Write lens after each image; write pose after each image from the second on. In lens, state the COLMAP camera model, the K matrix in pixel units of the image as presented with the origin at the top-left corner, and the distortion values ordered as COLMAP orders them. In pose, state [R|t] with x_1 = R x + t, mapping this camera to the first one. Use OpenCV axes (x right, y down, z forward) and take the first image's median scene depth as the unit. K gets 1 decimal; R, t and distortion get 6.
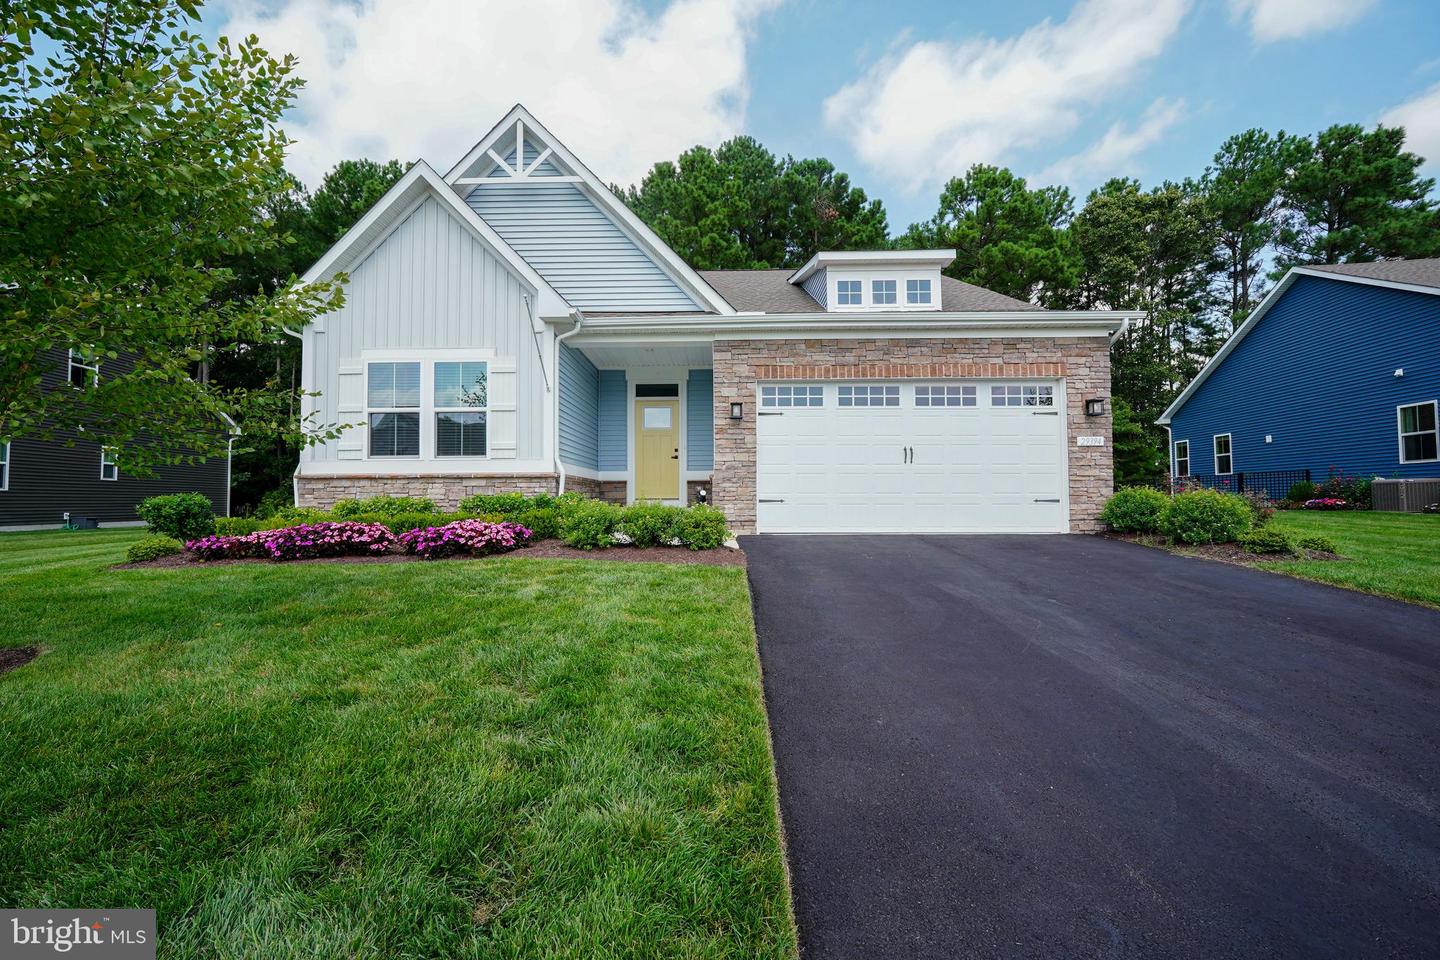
lens RADIAL K [[609.2, 0, 725.6], [0, 609.2, 477.1], [0, 0, 1]] dist [-0.006496, 0.004447]
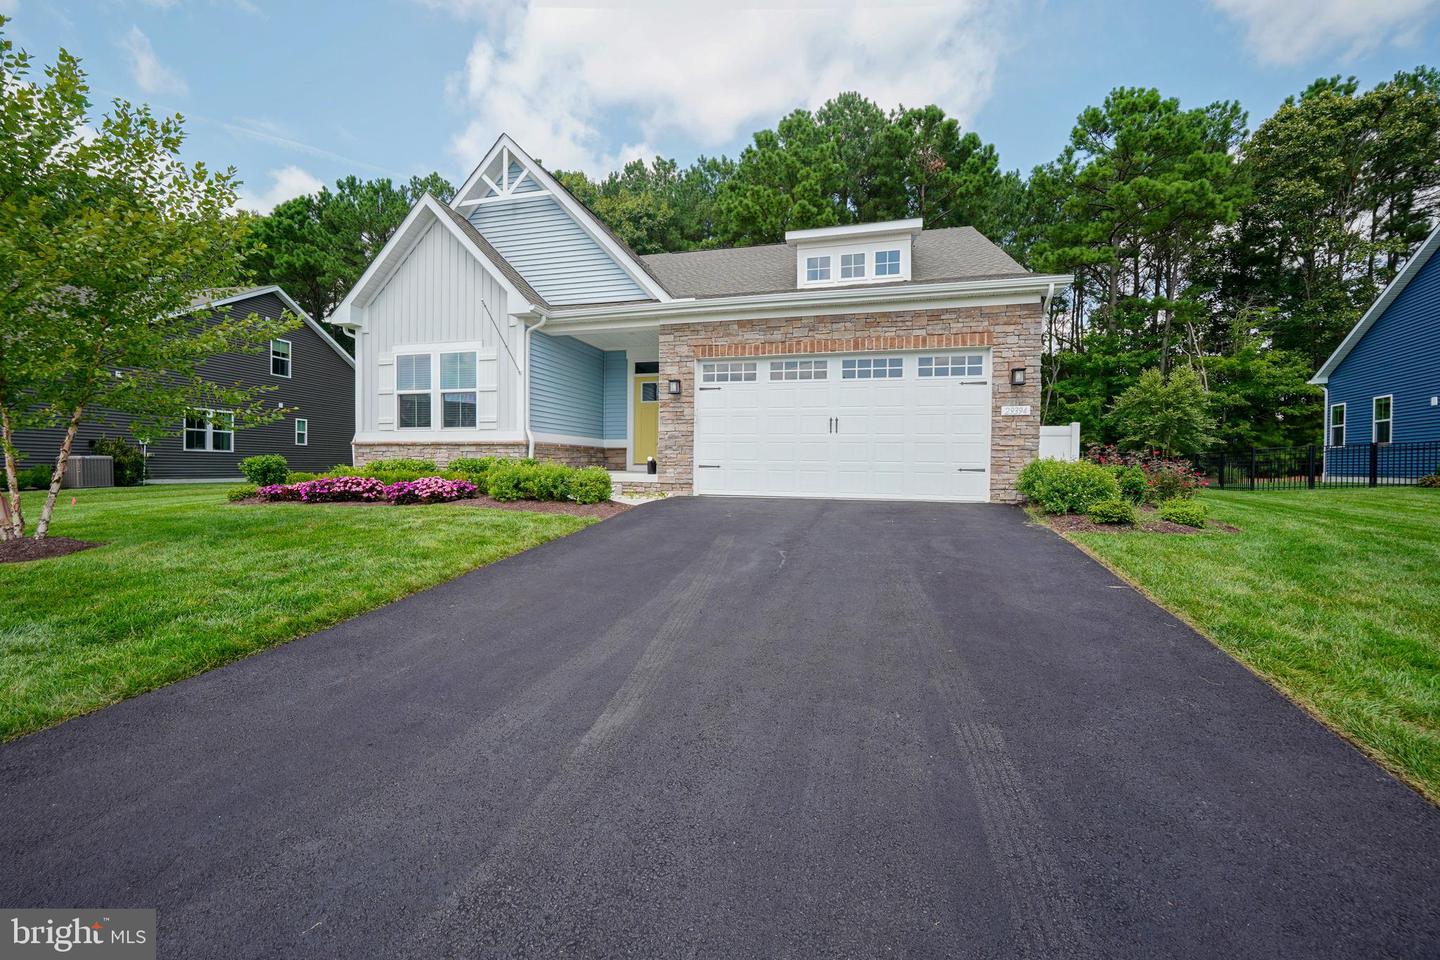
lens RADIAL K [[609.2, 0, 715.0], [0, 609.2, 475.4], [0, 0, 1]] dist [-0.006496, 0.004447]
pose [[0.967743, 0.017188, -0.251353, 0.372874], [-0.004220, 0.998636, 0.052041, -0.003025], [0.251904, -0.049302, 0.966495, -0.088821]]
